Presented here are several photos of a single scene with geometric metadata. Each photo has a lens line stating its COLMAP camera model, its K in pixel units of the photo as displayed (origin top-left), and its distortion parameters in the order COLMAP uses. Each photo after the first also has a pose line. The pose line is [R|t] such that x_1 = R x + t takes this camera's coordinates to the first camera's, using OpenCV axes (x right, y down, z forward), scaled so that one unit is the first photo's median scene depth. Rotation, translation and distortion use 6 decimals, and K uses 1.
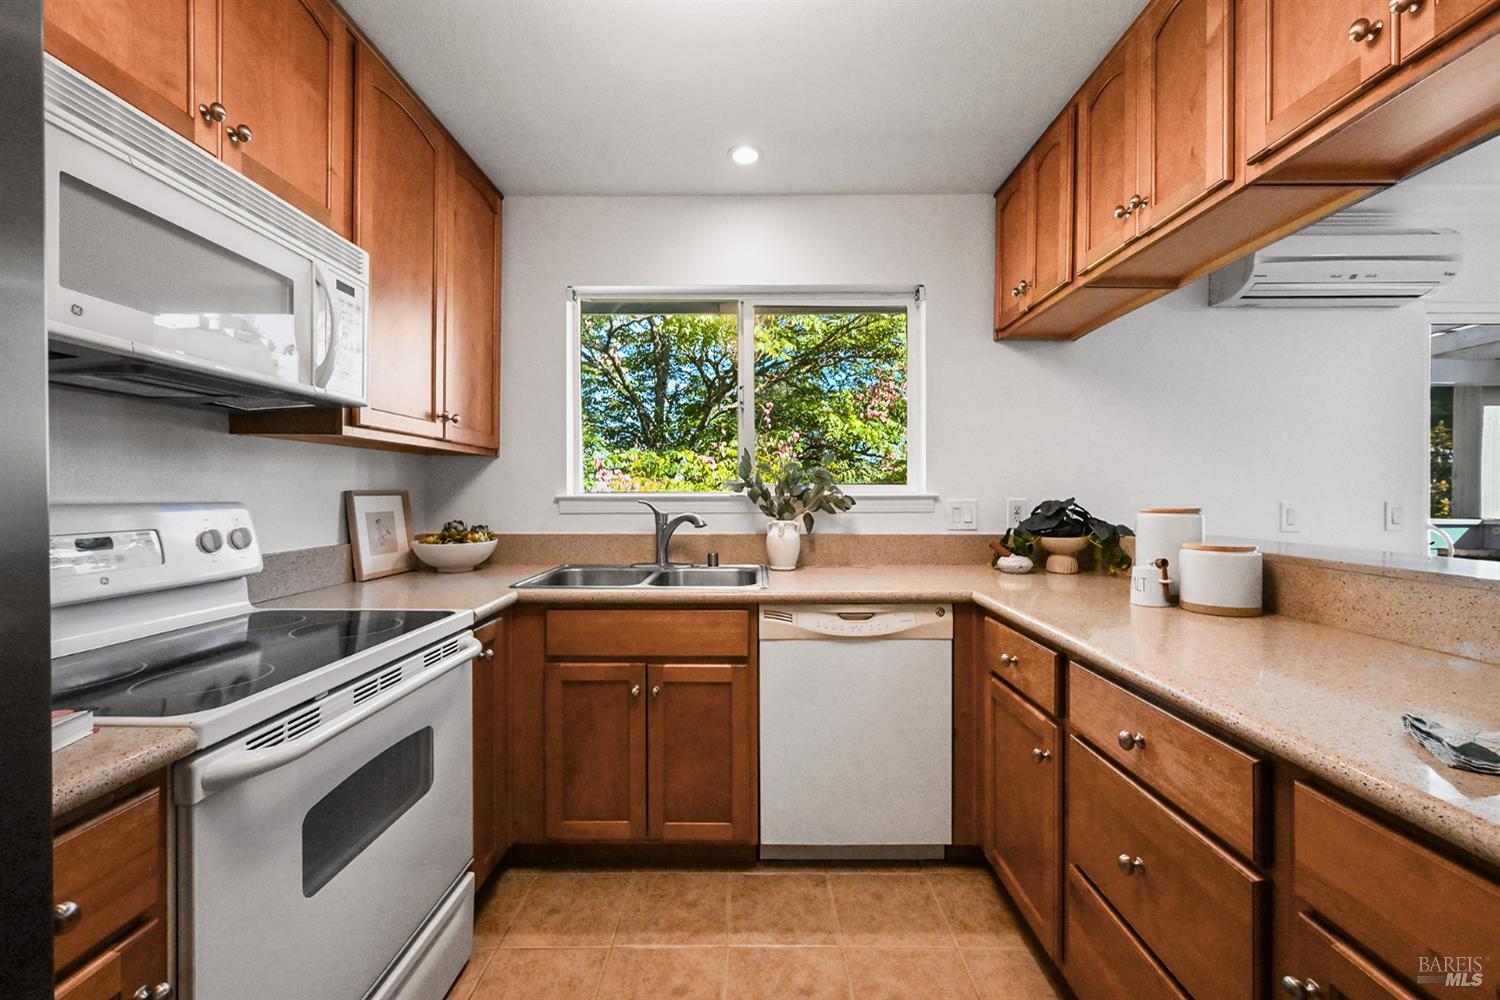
lens RADIAL K [[597.3, 0, 748.4], [0, 597.3, 496.5], [0, 0, 1]] dist [-0.001147, 0.000407]
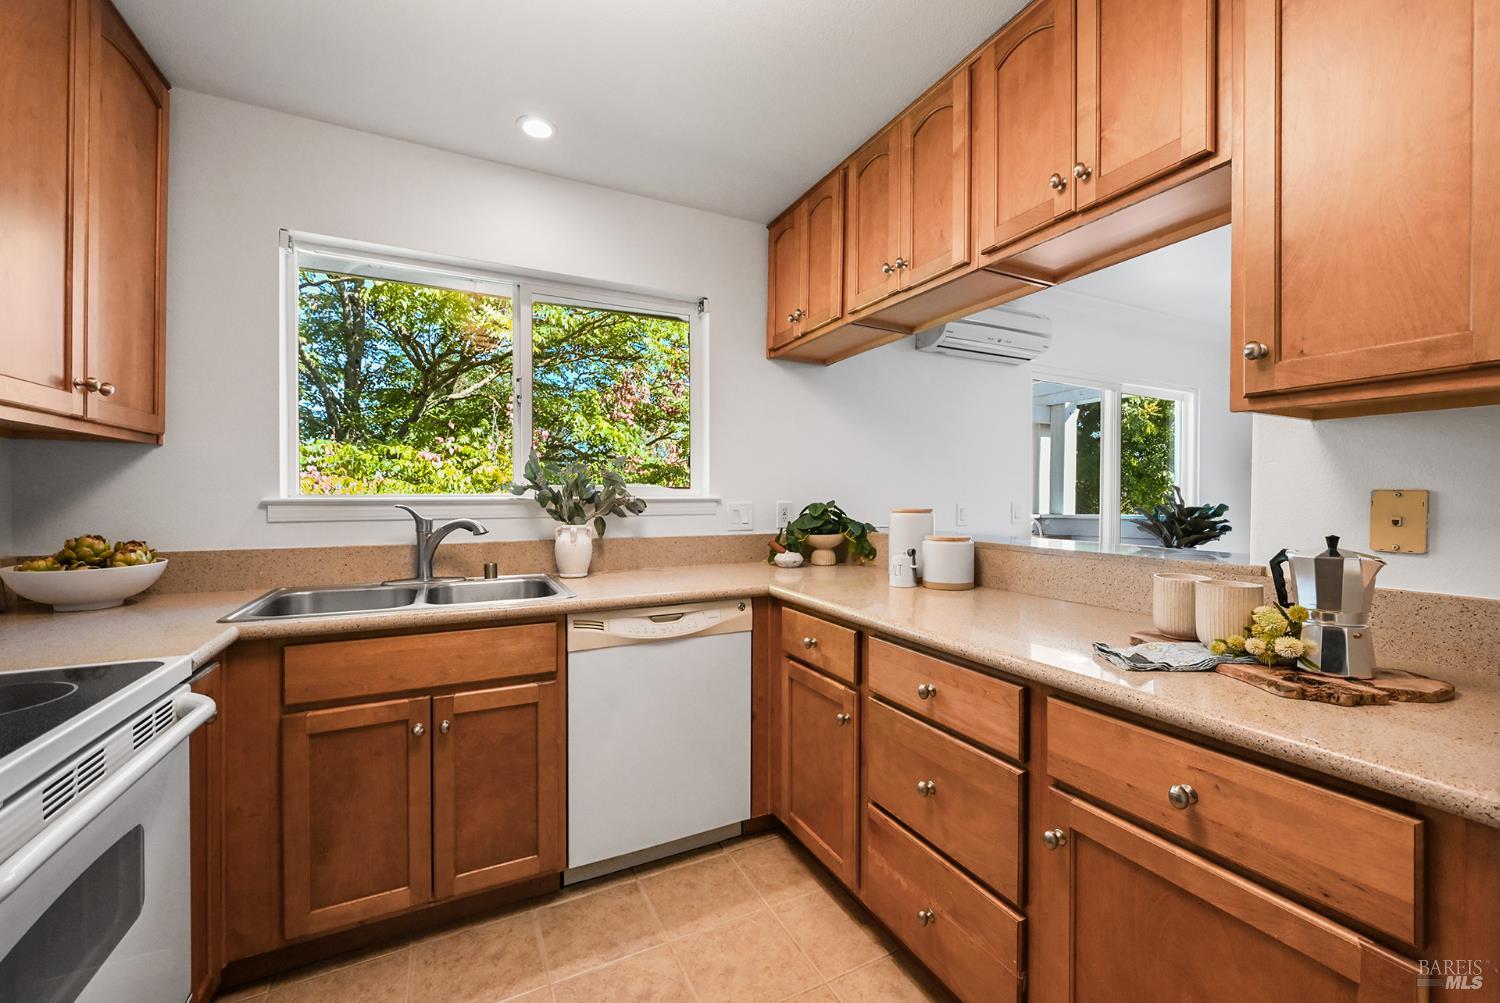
lens RADIAL K [[605.1, 0, 771.2], [0, 605.1, 501.8], [0, 0, 1]] dist [-0.001286, -0.000064]
pose [[0.881649, -0.003005, 0.471895, -0.148528], [0.000908, 0.999989, 0.004672, -0.001481], [-0.471904, -0.003691, 0.881642, 0.010207]]
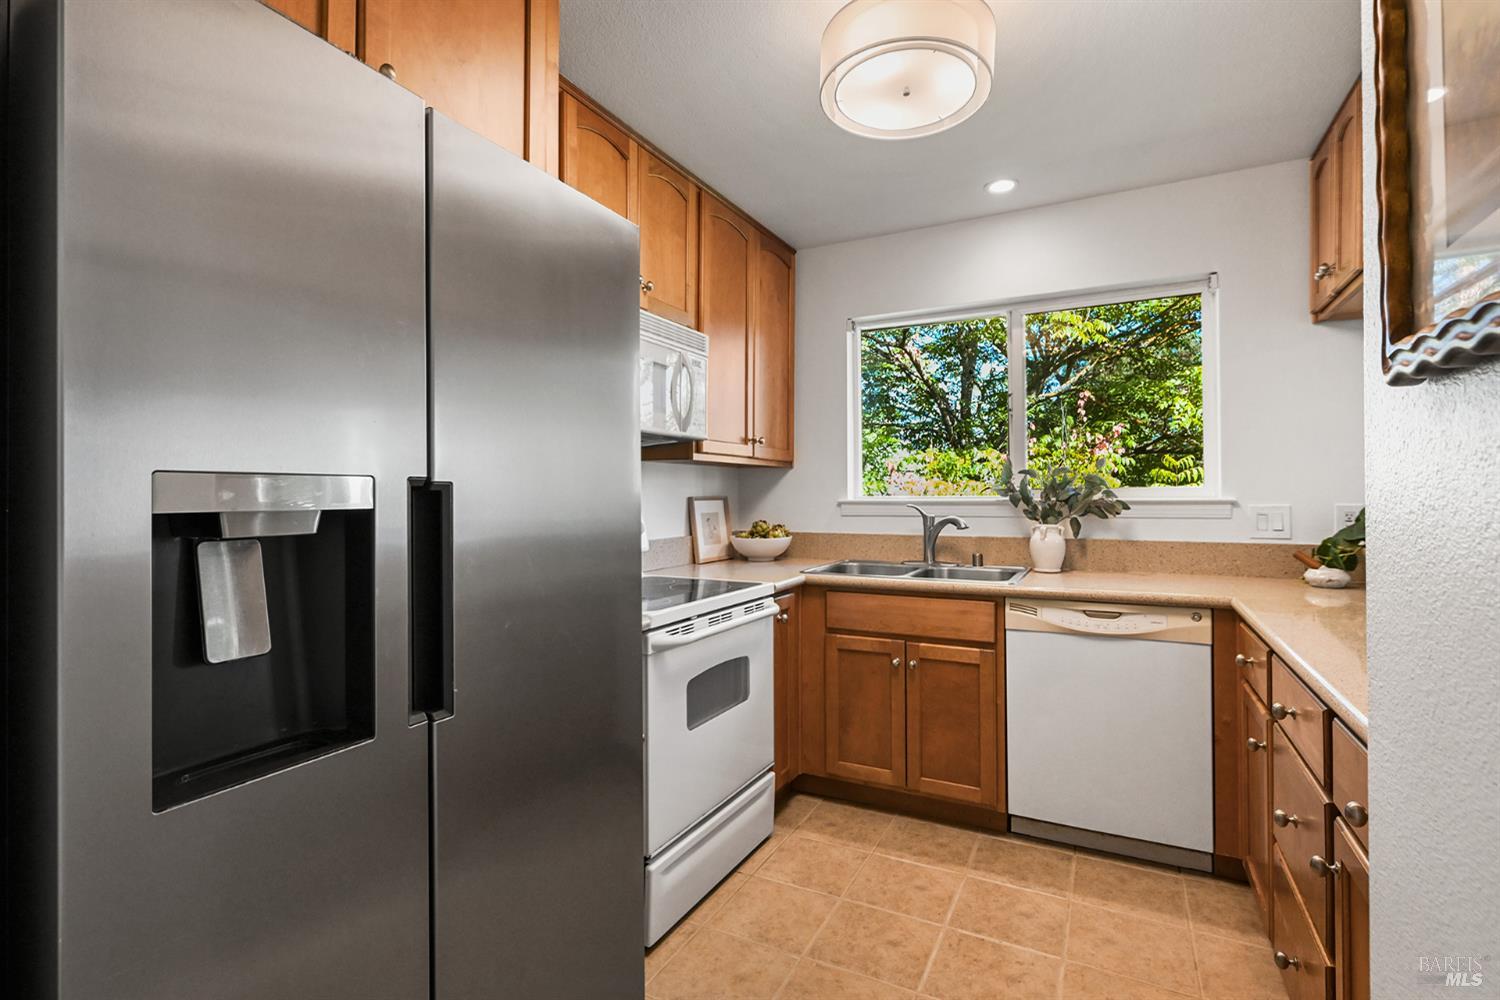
lens RADIAL K [[708.8, 0, 747.4], [0, 708.8, 495.1], [0, 0, 1]] dist [0.000465, 0.000091]
pose [[0.892103, -0.002986, -0.451823, 0.187980], [0.000607, 0.999985, -0.005409, -0.005345], [0.451833, 0.004551, 0.892091, -0.408592]]
